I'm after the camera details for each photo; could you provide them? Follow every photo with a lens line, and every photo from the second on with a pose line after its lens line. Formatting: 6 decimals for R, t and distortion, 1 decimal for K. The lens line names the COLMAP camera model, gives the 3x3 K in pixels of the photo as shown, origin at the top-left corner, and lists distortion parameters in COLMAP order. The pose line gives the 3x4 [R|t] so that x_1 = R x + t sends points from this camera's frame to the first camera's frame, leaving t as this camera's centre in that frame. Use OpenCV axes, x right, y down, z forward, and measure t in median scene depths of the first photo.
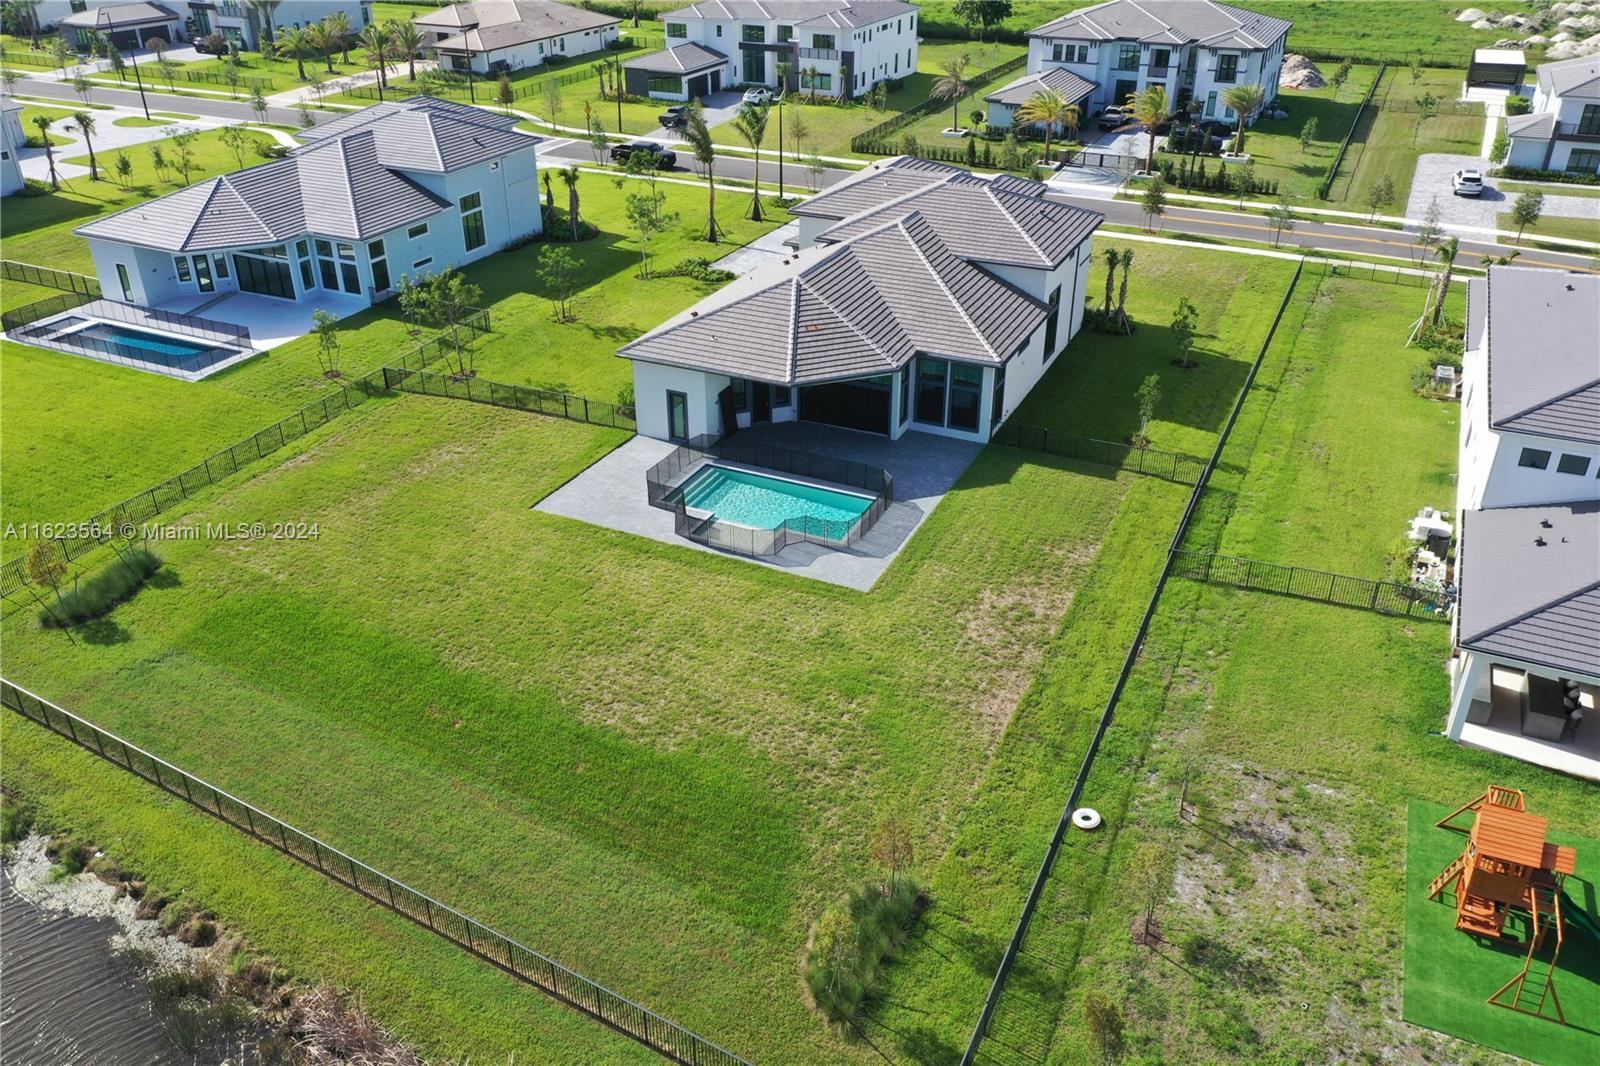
lens RADIAL K [[1262.4, 0, 796.8], [0, 1262.4, 535.3], [0, 0, 1]] dist [0.009145, 0.013939]
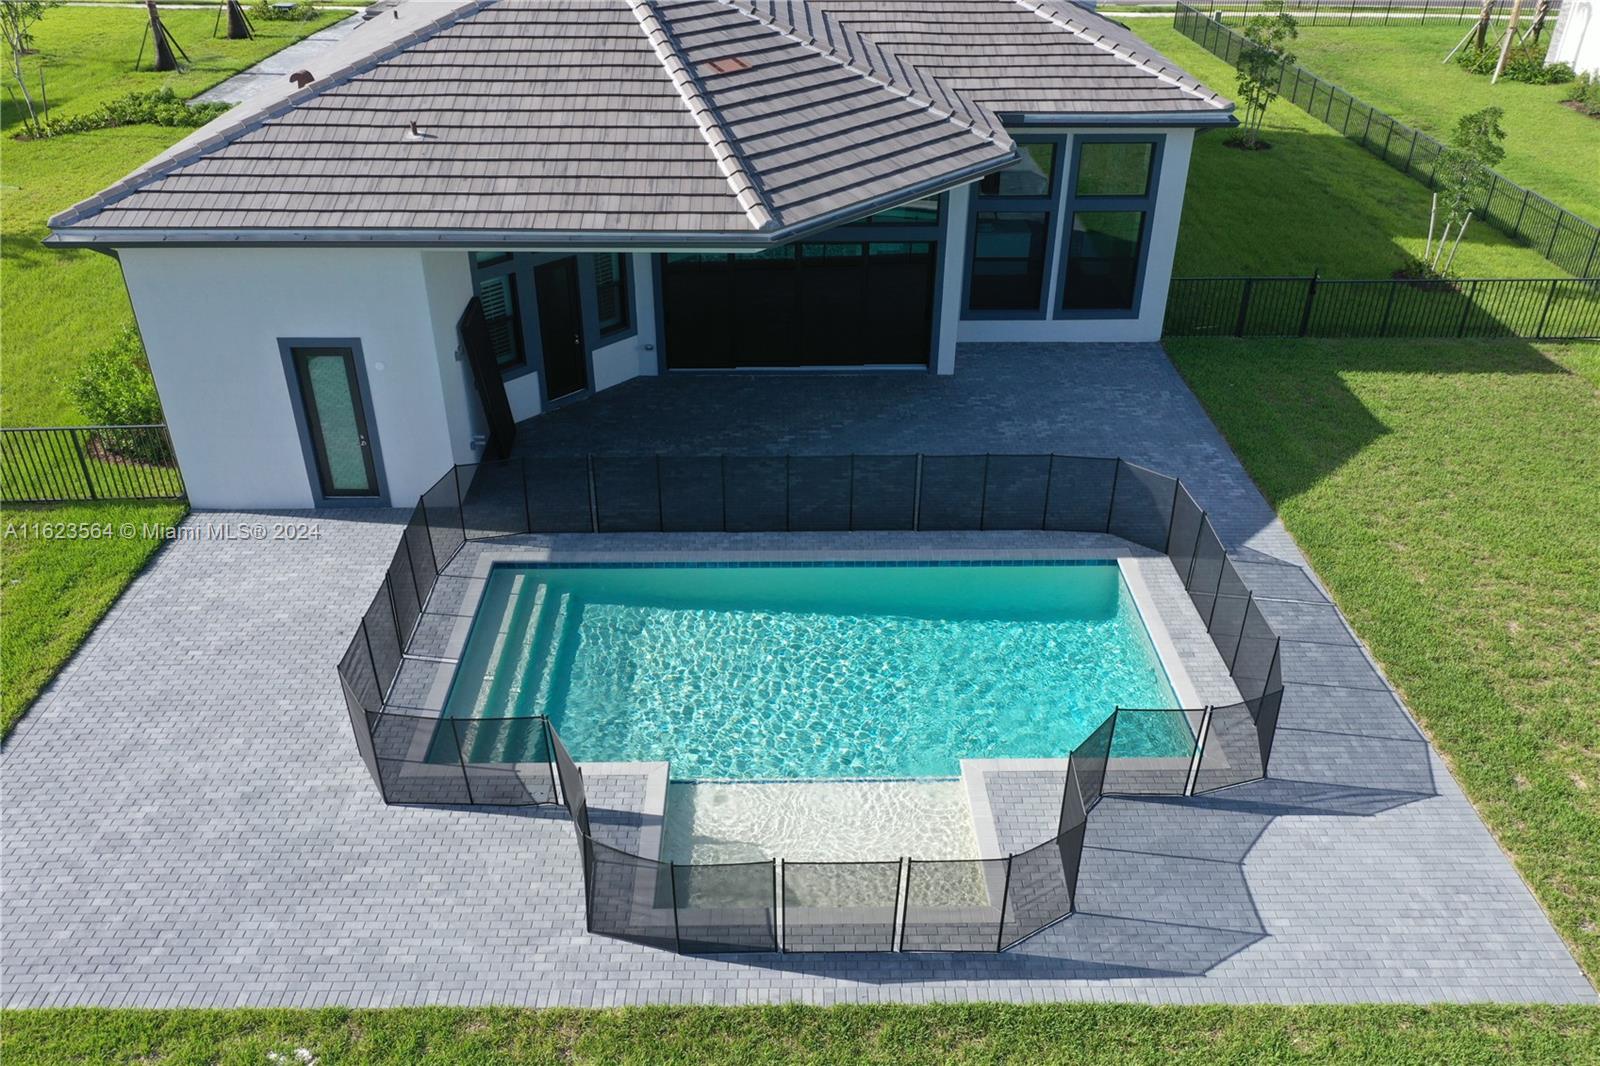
lens RADIAL K [[1262.4, 0, 796.9], [0, 1262.4, 541.1], [0, 0, 1]] dist [0.009145, 0.013939]
pose [[0.896766, -0.227857, 0.379331, -0.108988], [0.210106, 0.973694, 0.088174, -0.066251], [-0.389443, 0.000629, 0.921050, 0.641211]]
